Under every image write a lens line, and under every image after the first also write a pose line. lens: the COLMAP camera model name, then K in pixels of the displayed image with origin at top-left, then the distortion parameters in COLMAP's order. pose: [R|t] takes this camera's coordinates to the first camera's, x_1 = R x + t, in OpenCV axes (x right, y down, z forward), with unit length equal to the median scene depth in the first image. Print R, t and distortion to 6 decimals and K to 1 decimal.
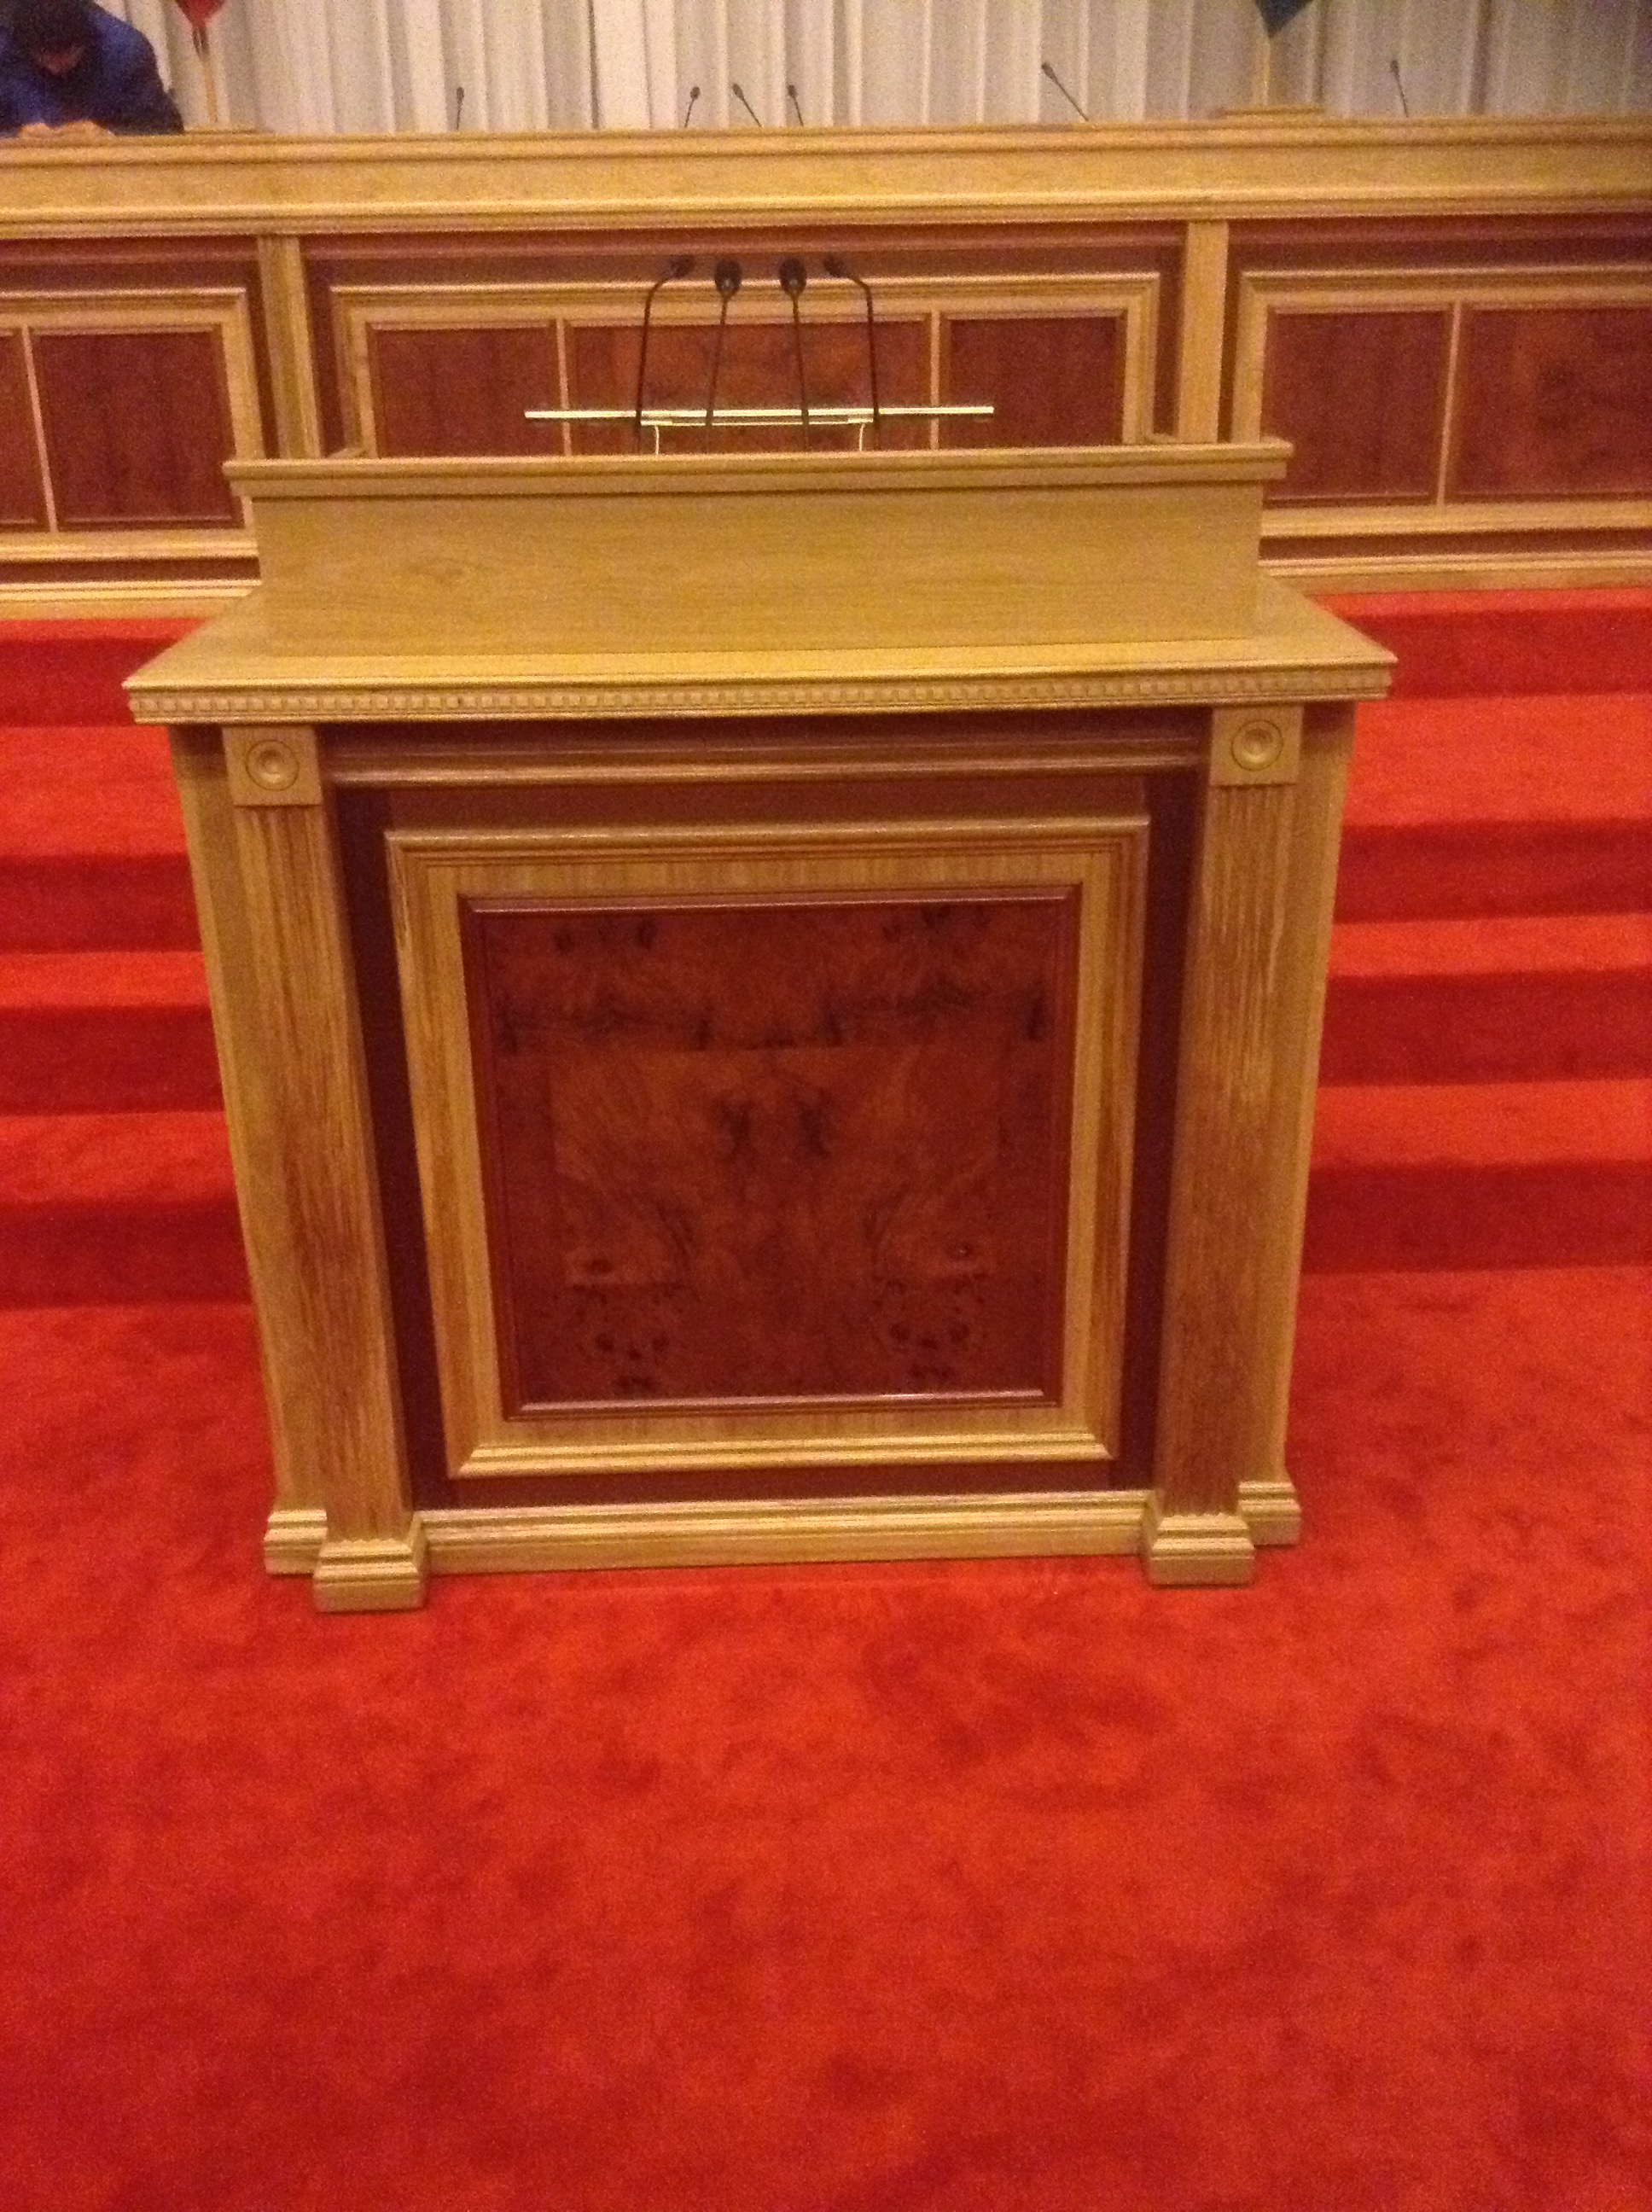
lens RADIAL K [[2051.2, 0, 810.8], [0, 2051.2, 1147.5], [0, 0, 1]] dist [0.019801, 0.000000]
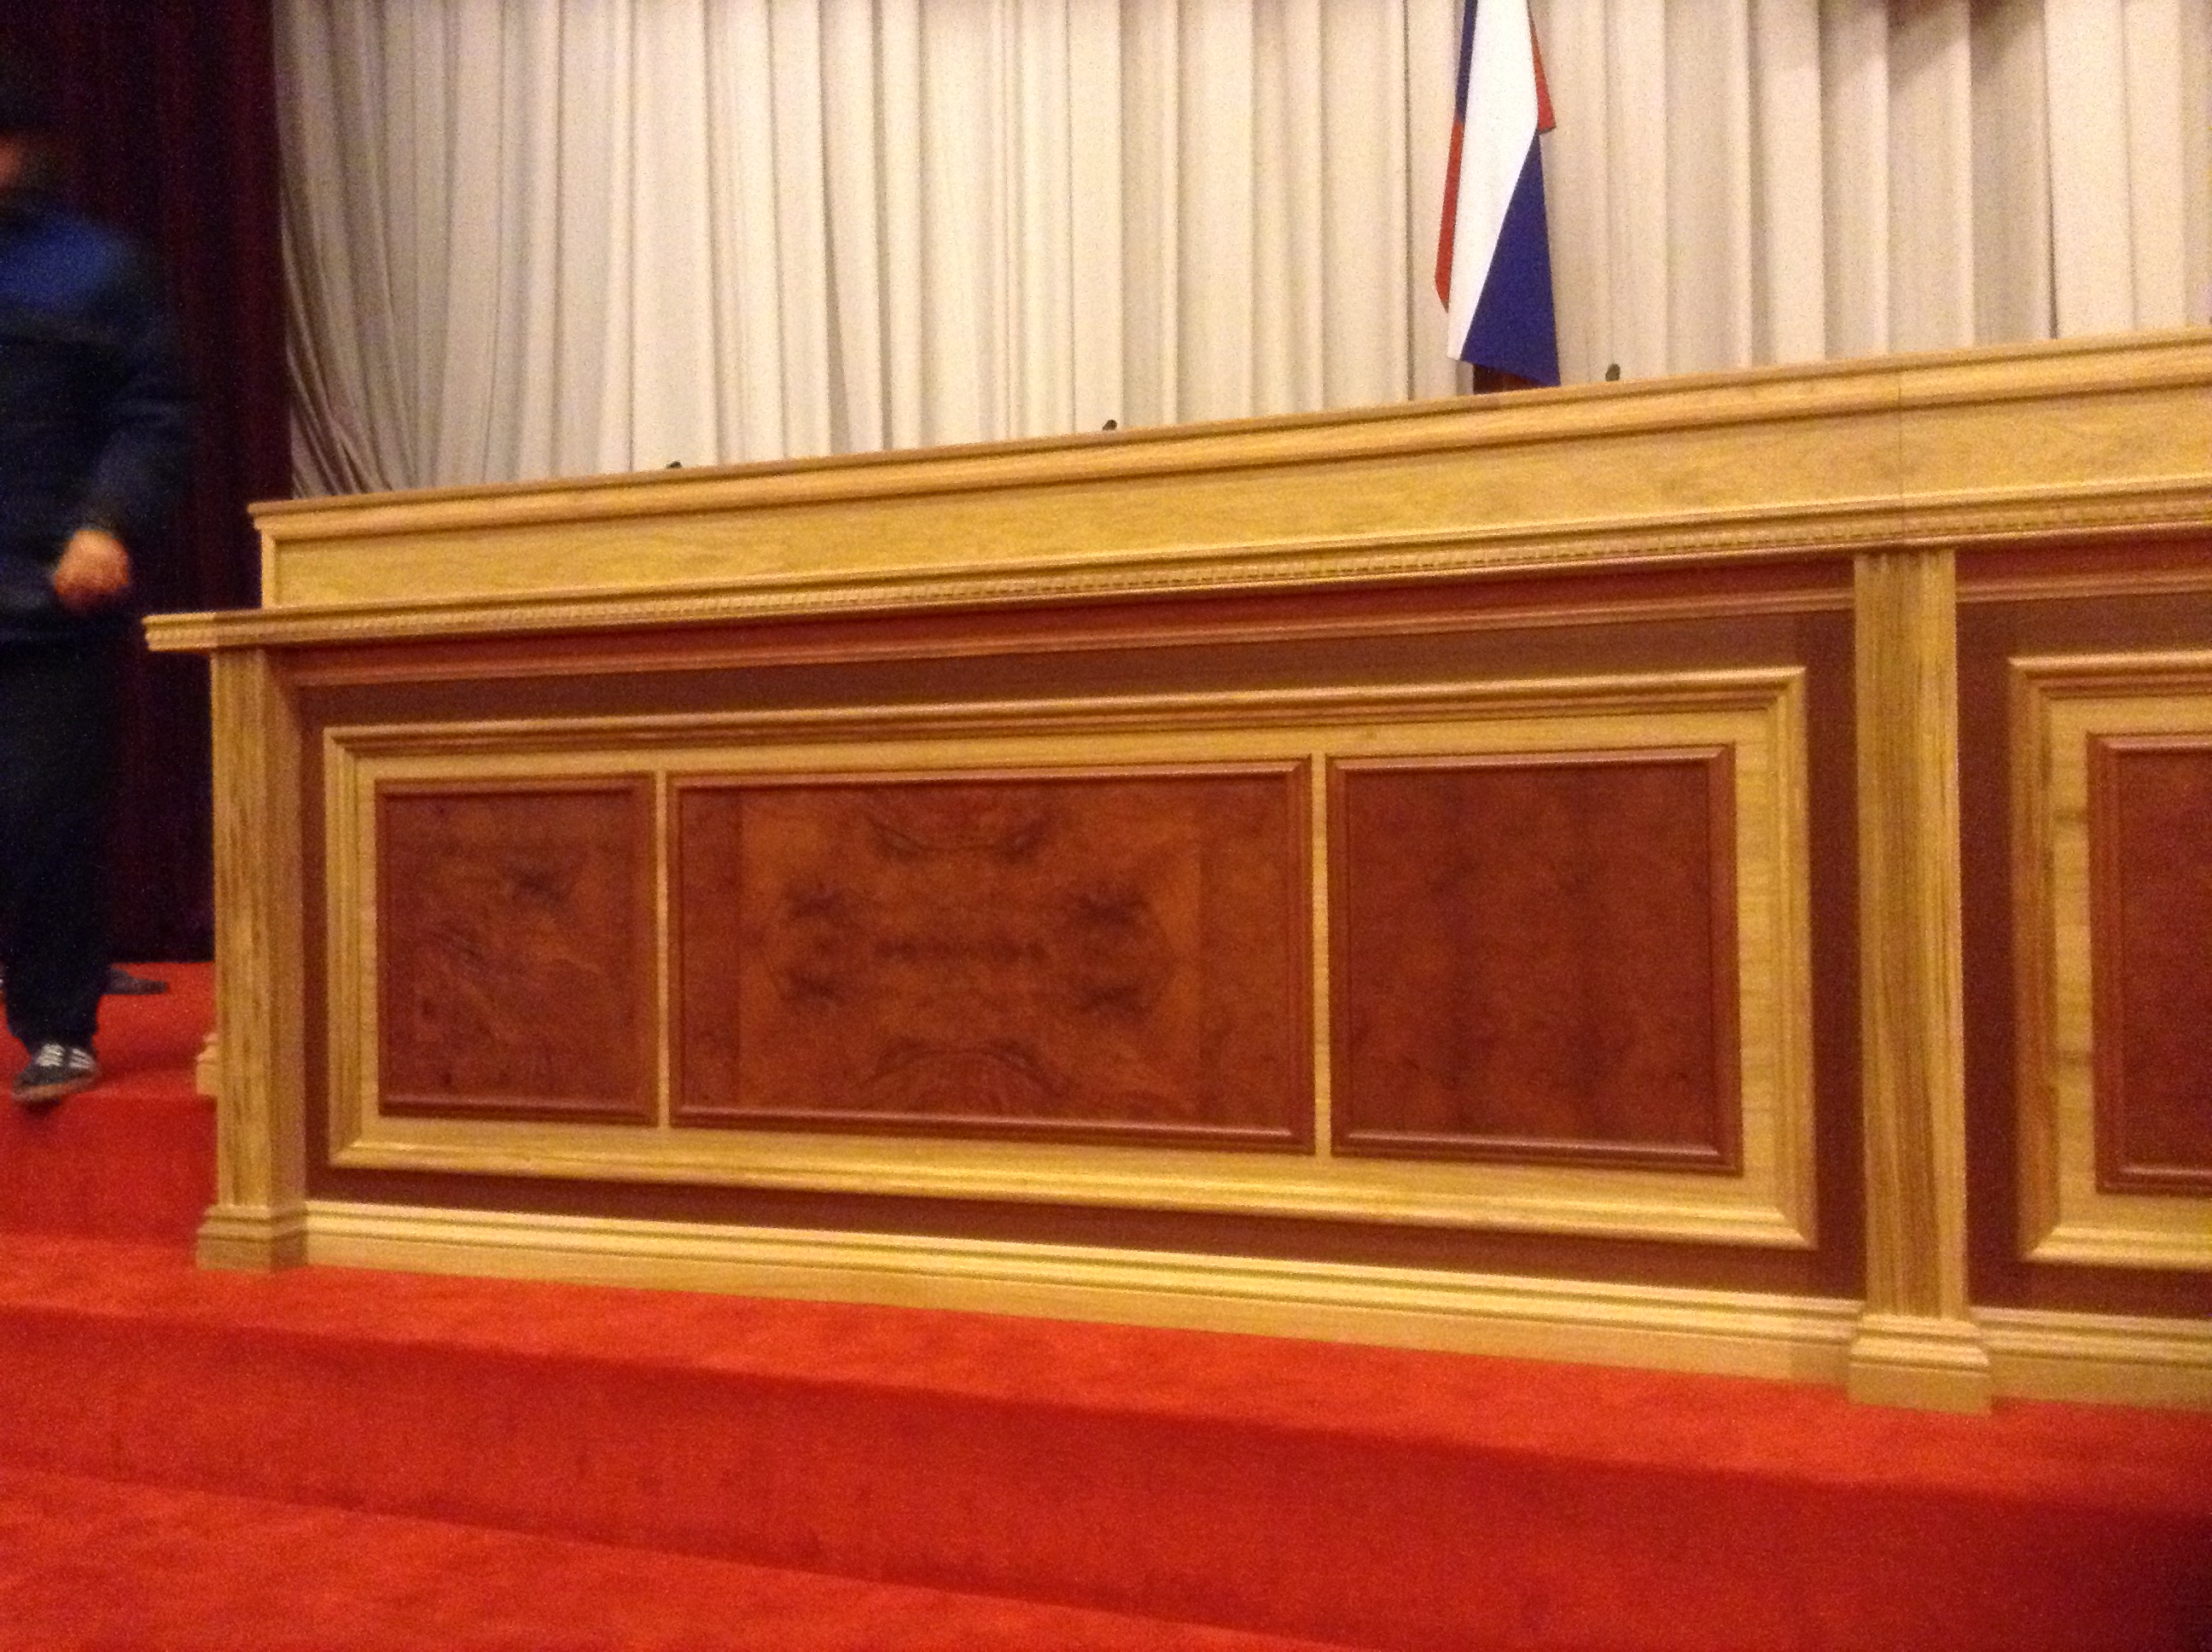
lens RADIAL K [[2051.2, 0, 1056.1], [0, 2051.2, 804.2], [0, 0, 1]] dist [0.019801, 0.000000]
pose [[0.916723, -0.004104, -0.399503, -0.450081], [-0.151250, 0.921957, -0.356538, -0.376920], [0.369788, 0.387271, 0.844558, 1.053103]]
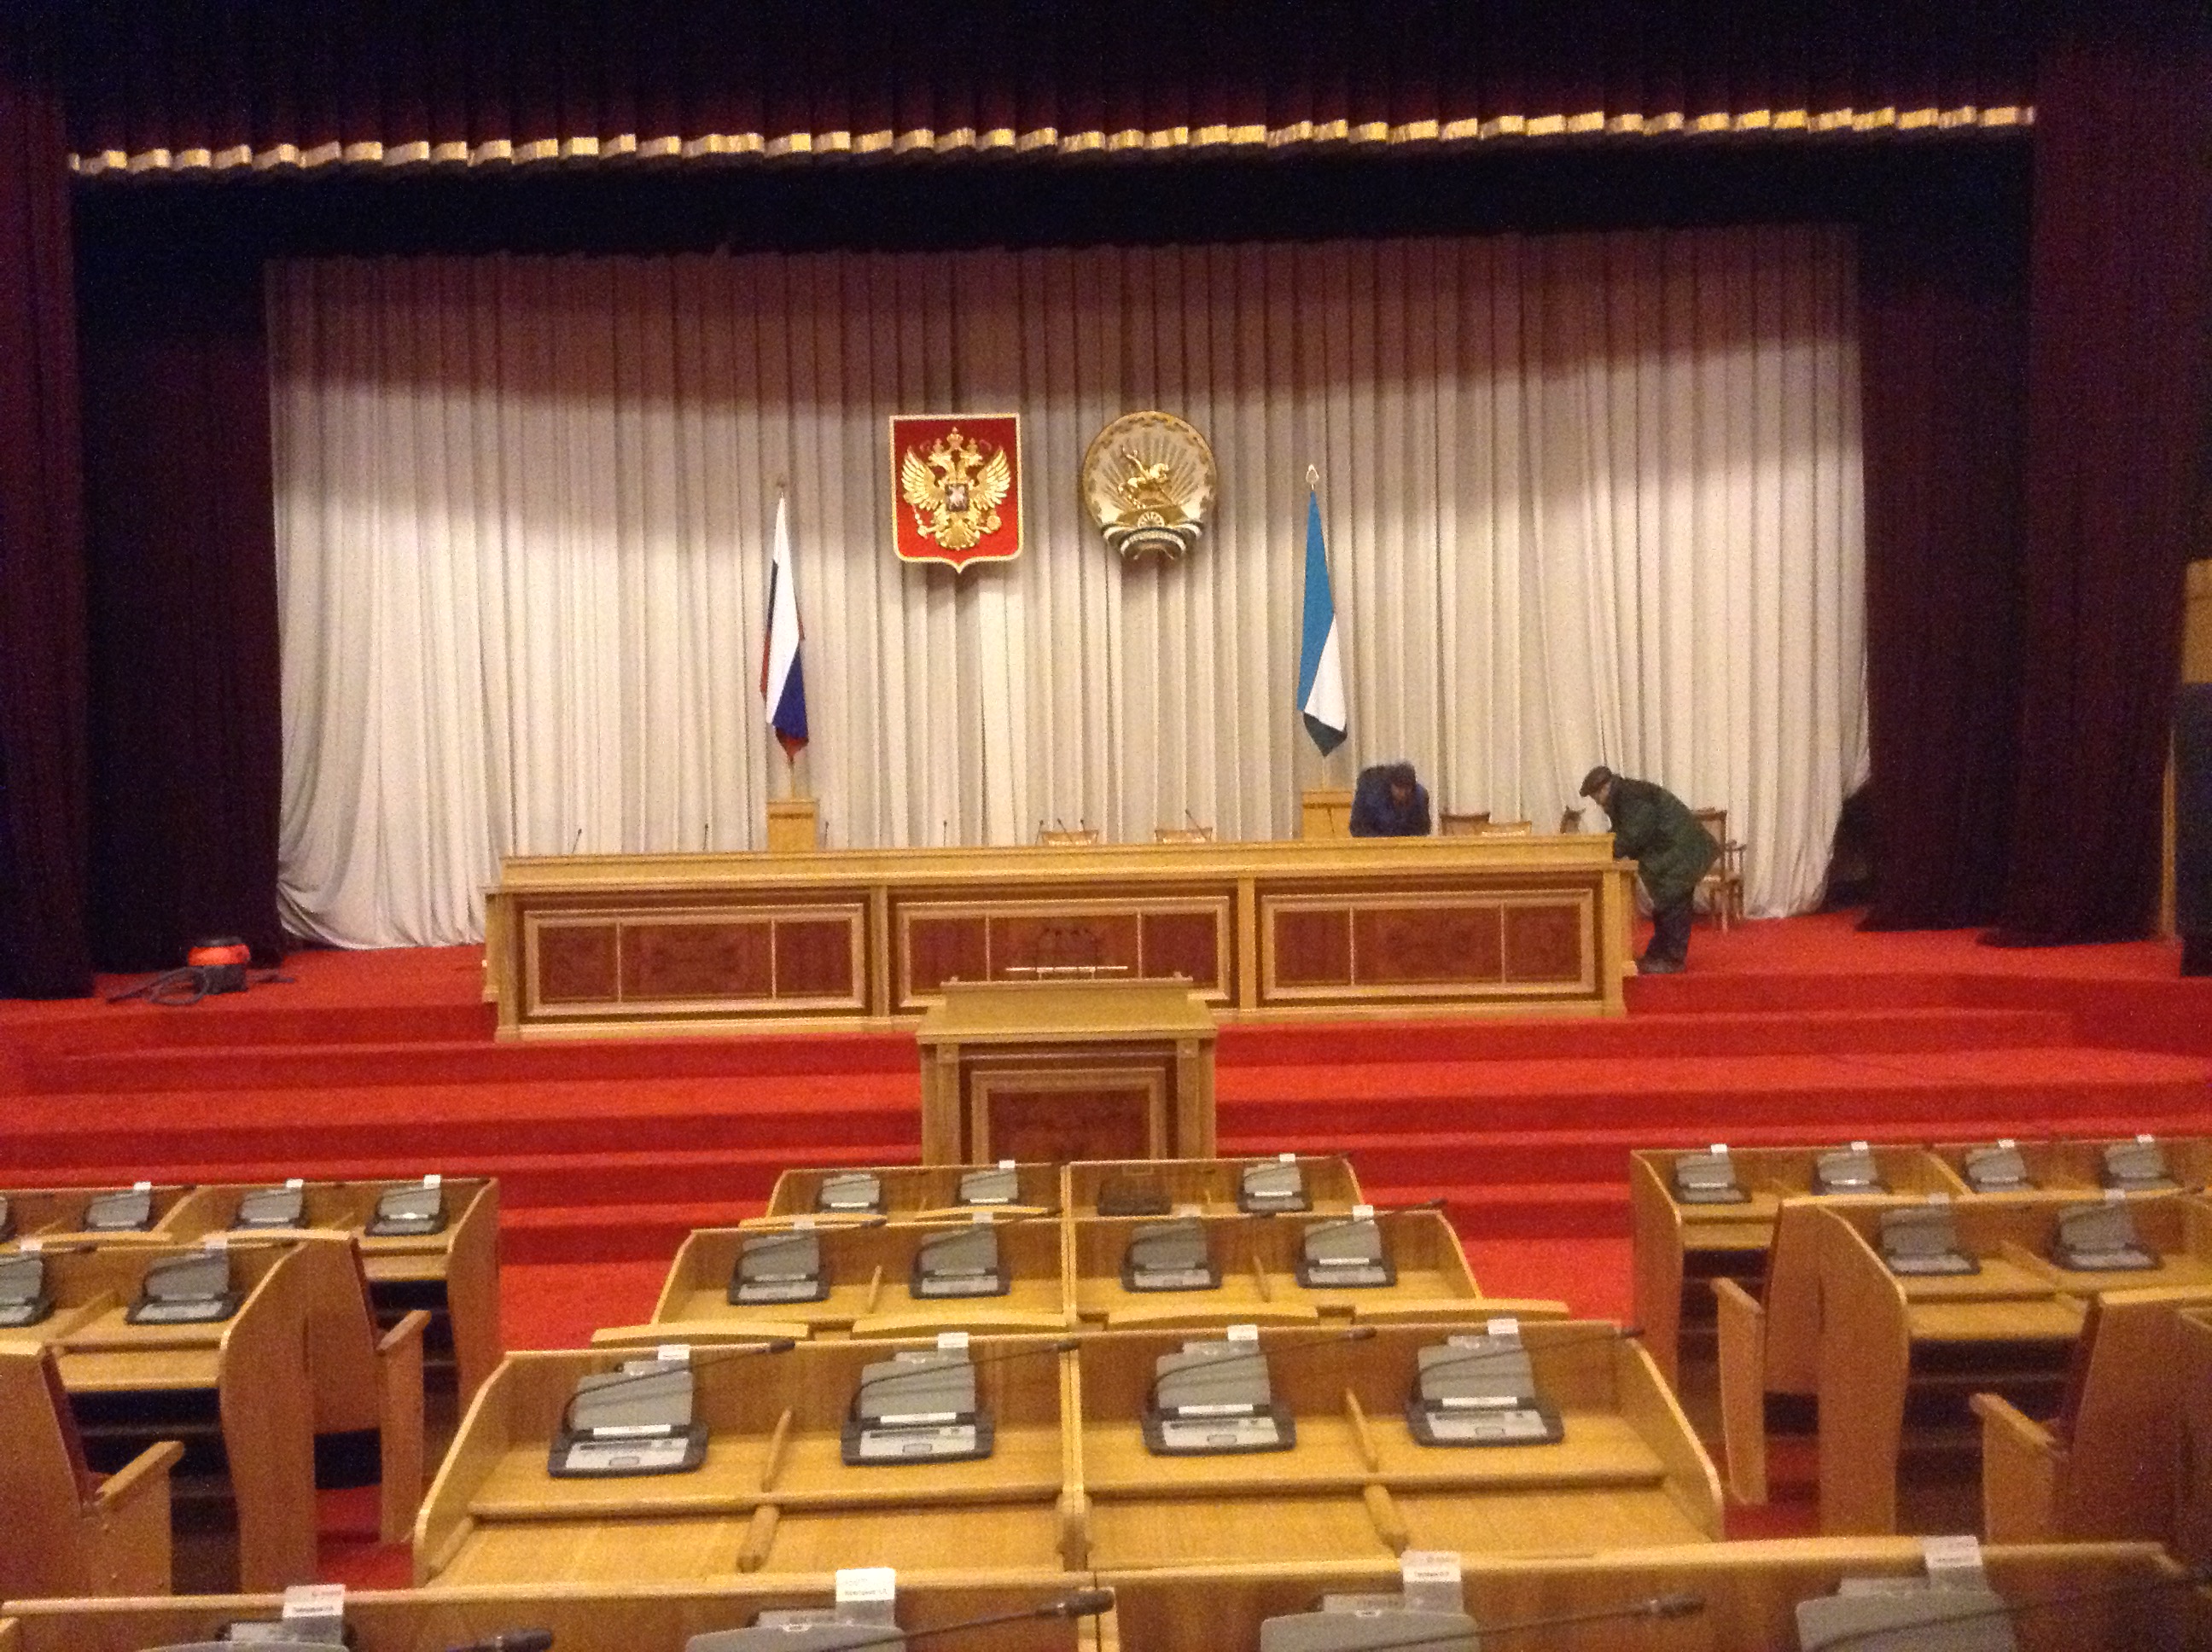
lens RADIAL K [[2051.2, 0, 1117.8], [0, 2051.2, 807.0], [0, 0, 1]] dist [0.019801, 0.000000]
pose [[0.999999, -0.001603, -0.000171, 0.067055], [0.001424, 0.928103, -0.372321, 0.739774], [0.000756, 0.372320, 0.928104, -2.502504]]
